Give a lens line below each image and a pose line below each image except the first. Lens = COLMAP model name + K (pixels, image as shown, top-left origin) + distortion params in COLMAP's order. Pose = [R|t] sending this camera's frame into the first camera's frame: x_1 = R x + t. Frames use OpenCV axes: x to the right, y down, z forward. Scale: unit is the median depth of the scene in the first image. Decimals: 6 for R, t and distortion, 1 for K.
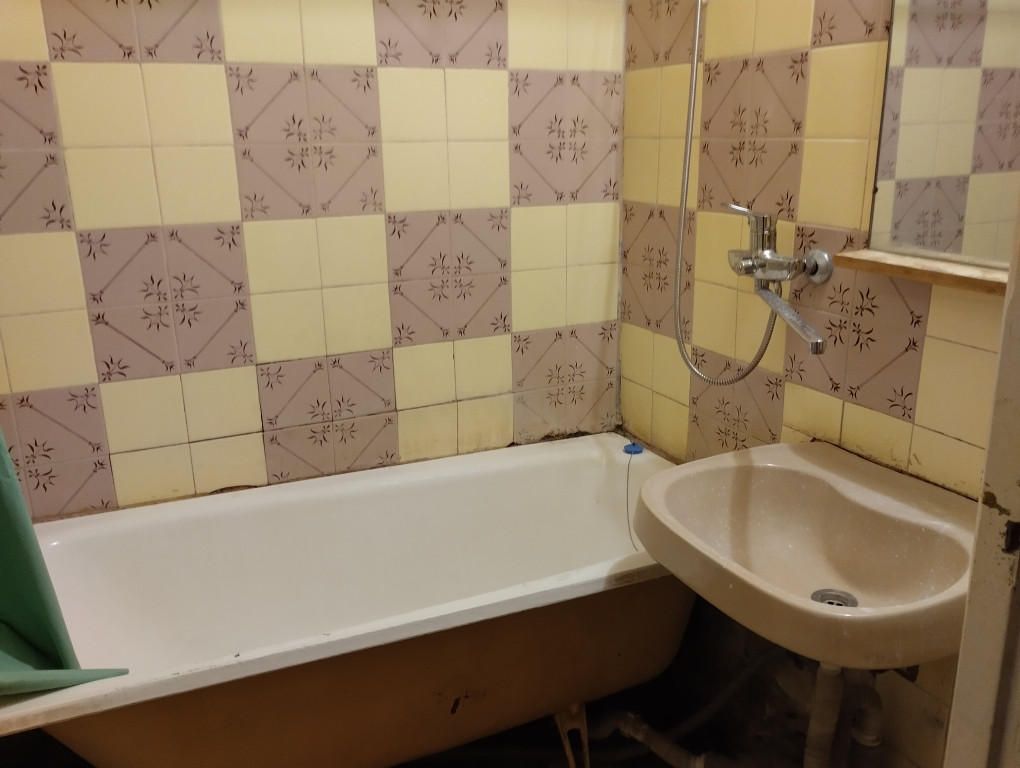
lens RADIAL K [[888.0, 0, 509.7], [0, 888.0, 386.9], [0, 0, 1]] dist [0.026642, -0.081189]
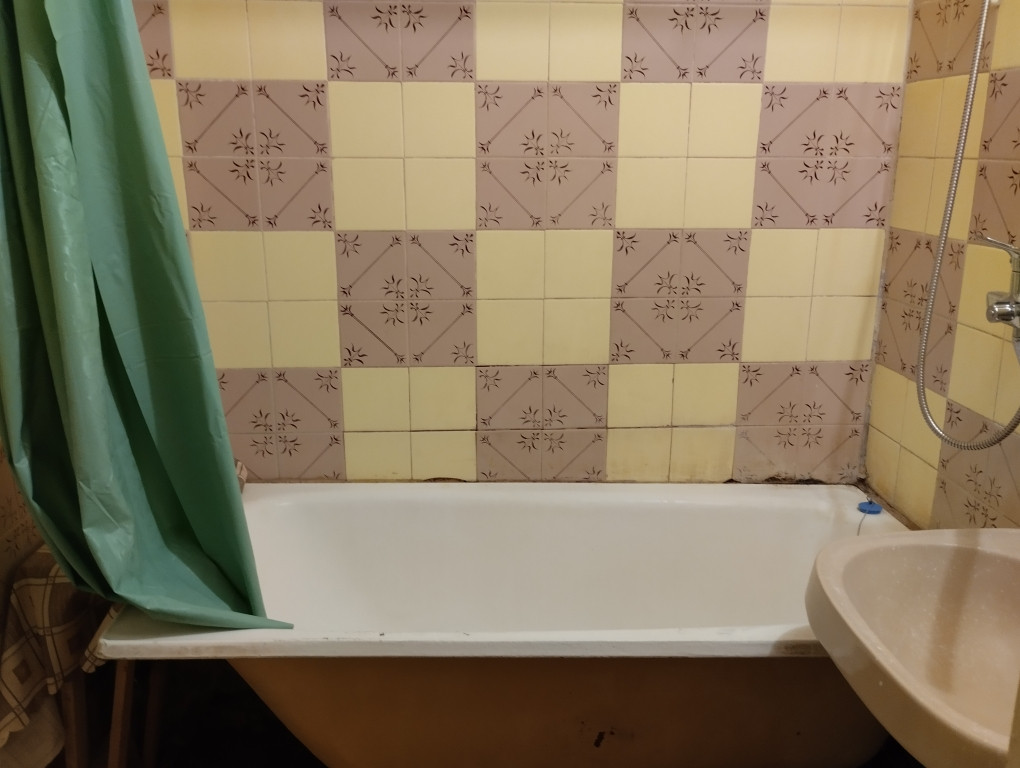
lens RADIAL K [[888.0, 0, 509.0], [0, 888.0, 378.6], [0, 0, 1]] dist [0.026642, -0.081189]
pose [[0.914660, 0.113324, -0.388013, 0.159578], [-0.122577, 0.992459, 0.000910, -0.016258], [0.385190, 0.046729, 0.921653, 0.049300]]
